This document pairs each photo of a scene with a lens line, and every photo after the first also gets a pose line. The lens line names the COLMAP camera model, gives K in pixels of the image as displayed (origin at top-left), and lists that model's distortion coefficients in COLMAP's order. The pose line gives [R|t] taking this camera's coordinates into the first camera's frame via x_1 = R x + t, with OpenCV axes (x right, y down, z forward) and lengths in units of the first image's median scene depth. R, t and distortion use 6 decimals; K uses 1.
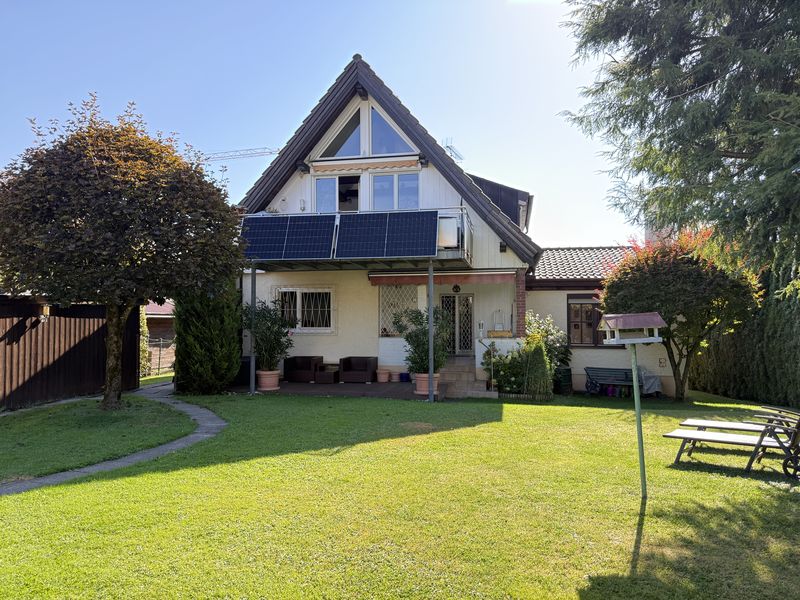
lens RADIAL K [[563.3, 0, 400.2], [0, 563.3, 299.8], [0, 0, 1]] dist [0.001601, 0.000558]
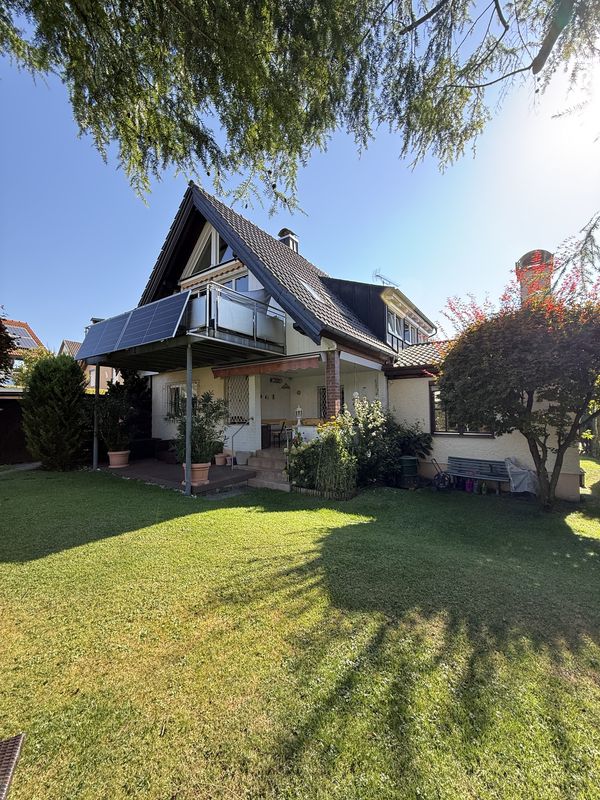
lens RADIAL K [[317.3, 0, 299.2], [0, 317.3, 400.7], [0, 0, 1]] dist [-0.002409, -0.000055]
pose [[0.931154, -0.019222, -0.364118, 0.313651], [0.017124, 0.999813, -0.008989, 0.026792], [0.364223, 0.002135, 0.931309, 0.435246]]
